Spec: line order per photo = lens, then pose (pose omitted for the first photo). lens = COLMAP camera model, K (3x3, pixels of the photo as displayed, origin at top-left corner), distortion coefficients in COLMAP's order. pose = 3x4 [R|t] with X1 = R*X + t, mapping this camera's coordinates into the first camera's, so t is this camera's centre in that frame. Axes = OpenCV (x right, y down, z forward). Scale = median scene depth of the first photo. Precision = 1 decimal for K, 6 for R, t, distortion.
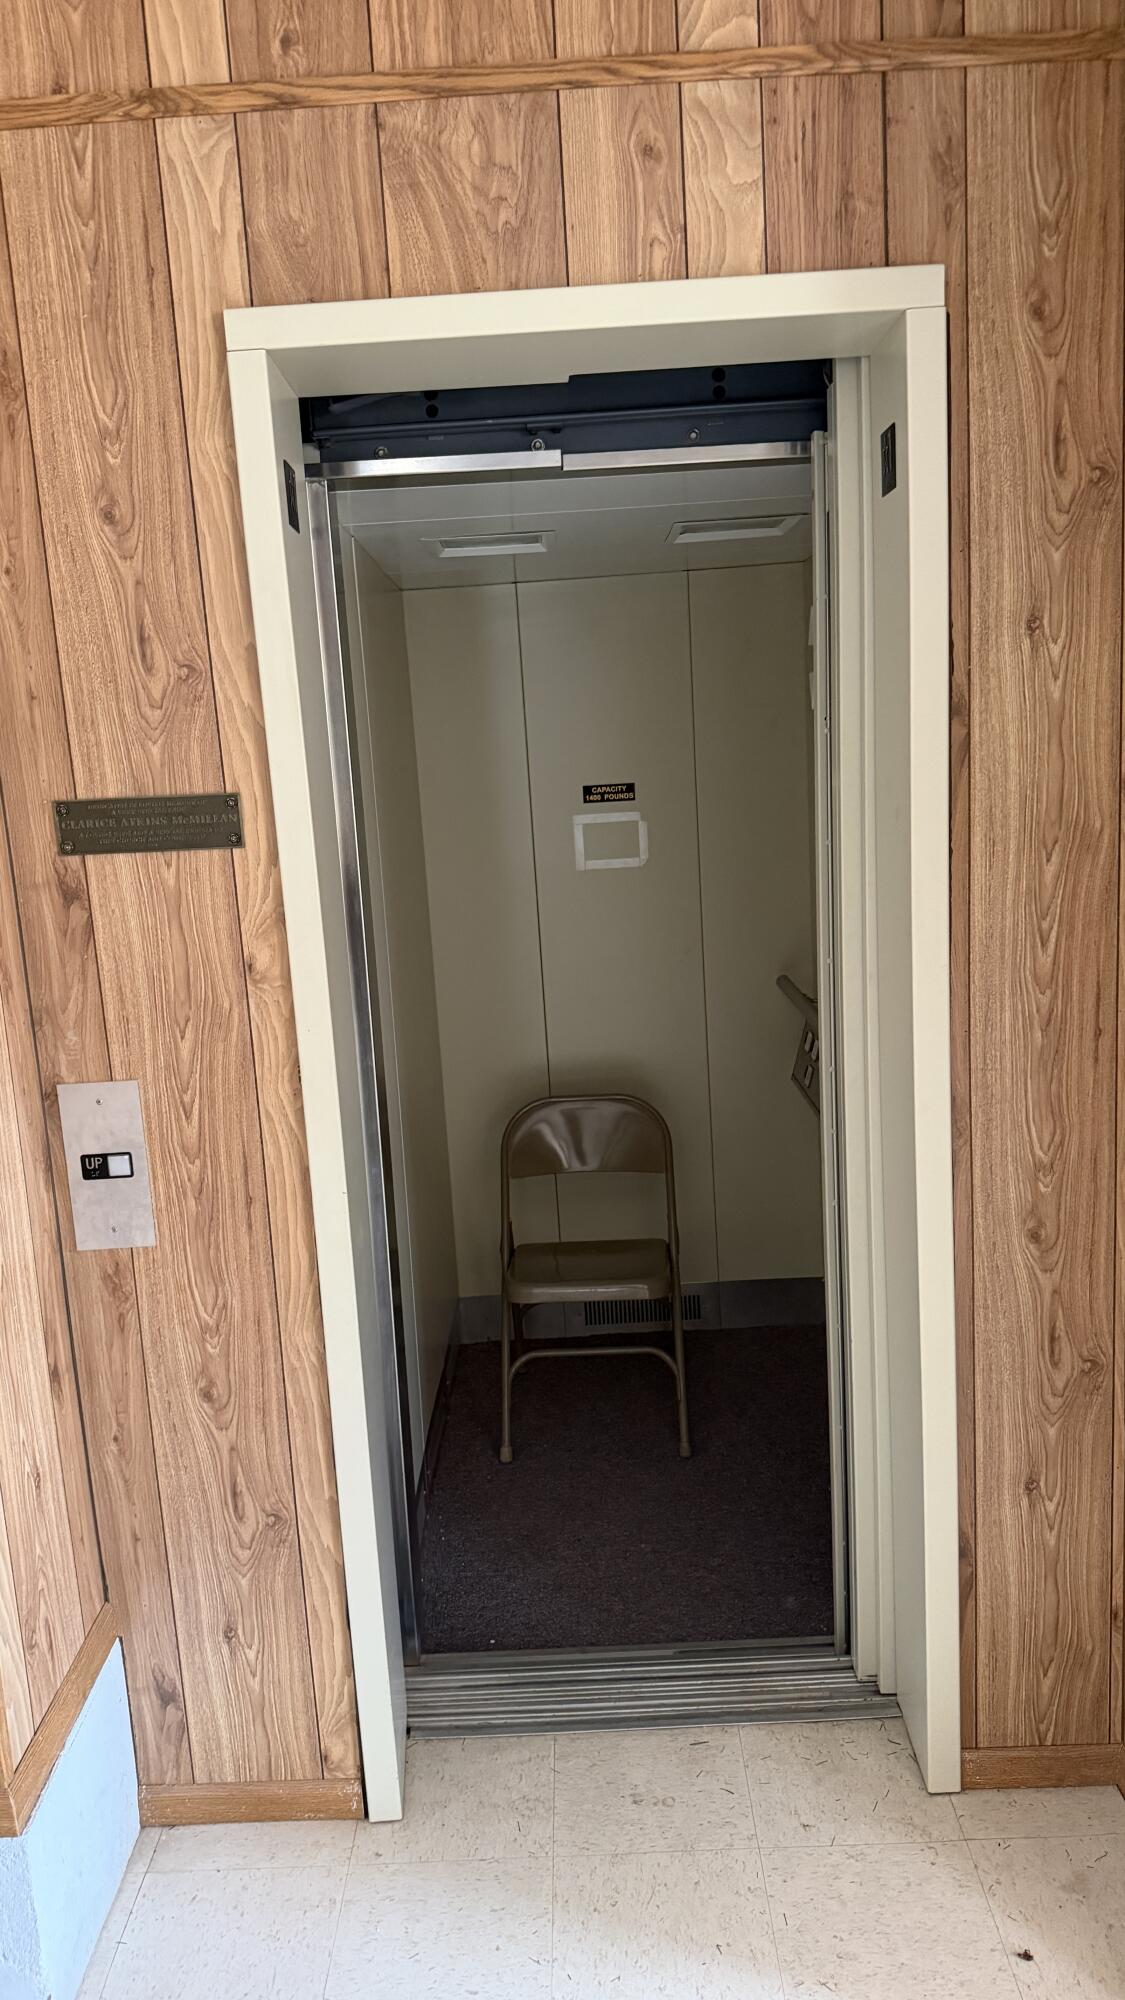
lens RADIAL K [[1390.0, 0, 562.5], [0, 1390.0, 1000.0], [0, 0, 1]] dist [0.044647, -0.058414]
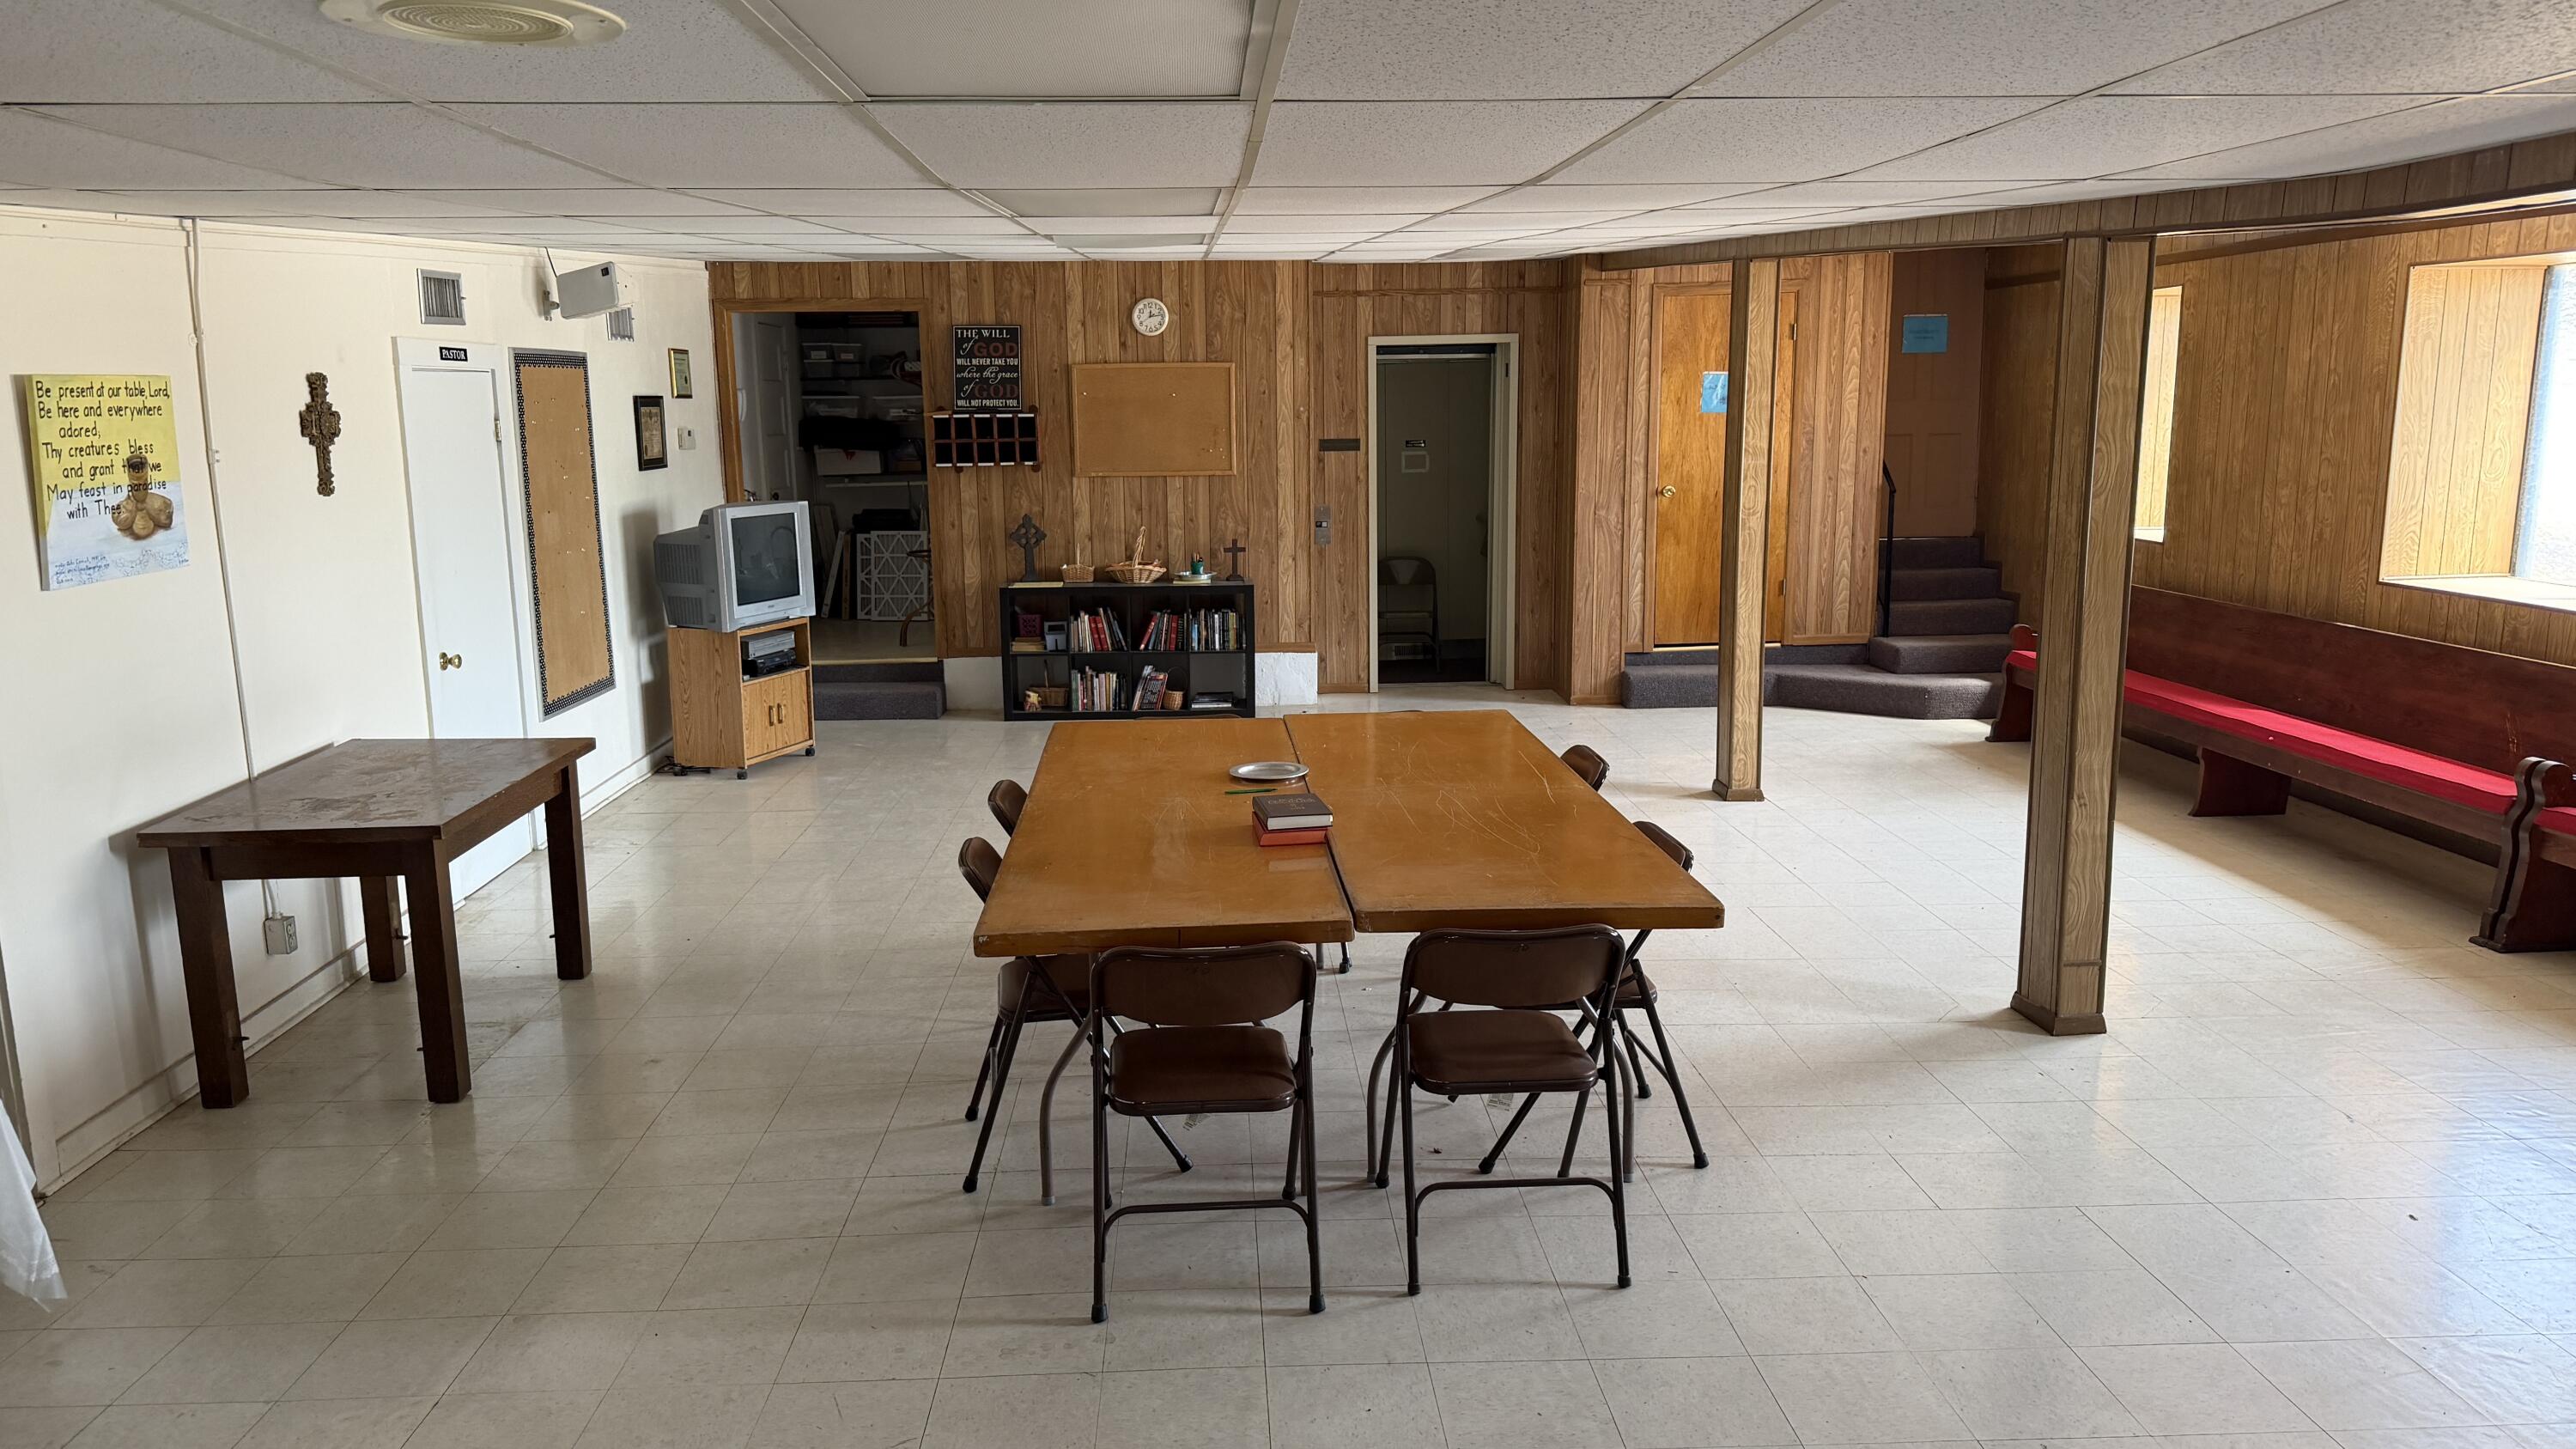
lens RADIAL K [[1790.6, 0, 1252.3], [0, 1790.6, 737.7], [0, 0, 1]] dist [0.044647, -0.058414]
pose [[0.998199, 0.034707, 0.048935, -0.836474], [-0.035035, 0.999369, 0.005869, 0.798625], [-0.048700, -0.007573, 0.998785, -4.790768]]
